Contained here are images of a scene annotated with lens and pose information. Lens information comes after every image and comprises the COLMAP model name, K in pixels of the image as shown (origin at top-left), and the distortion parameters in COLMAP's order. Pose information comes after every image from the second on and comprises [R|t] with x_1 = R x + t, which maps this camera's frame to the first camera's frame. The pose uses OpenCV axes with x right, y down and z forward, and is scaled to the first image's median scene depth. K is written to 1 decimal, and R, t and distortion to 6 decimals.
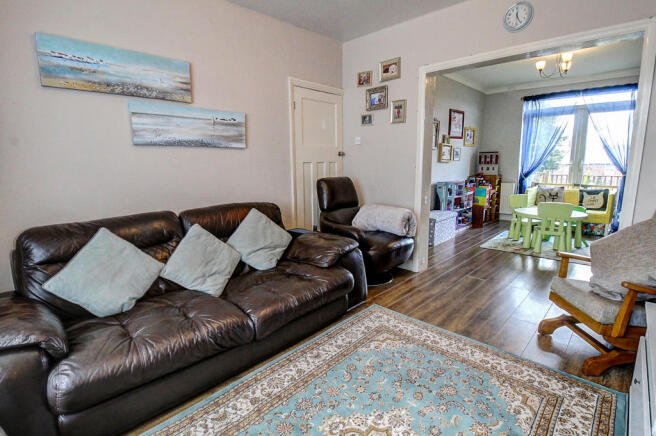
lens RADIAL K [[313.5, 0, 333.7], [0, 313.5, 212.0], [0, 0, 1]] dist [-0.001109, -0.011630]
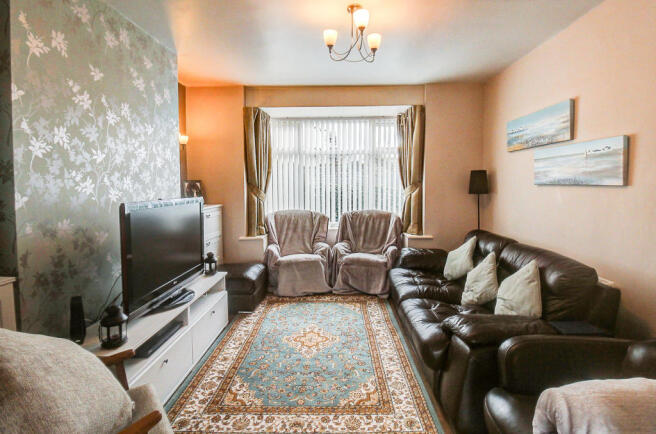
lens RADIAL K [[313.5, 0, 333.7], [0, 313.5, 211.0], [0, 0, 1]] dist [-0.001109, -0.011630]
pose [[-0.735049, 0.058360, -0.675498, 0.290076], [-0.110058, 0.972805, 0.203806, -0.104852], [0.669022, 0.224151, -0.708637, 0.510642]]
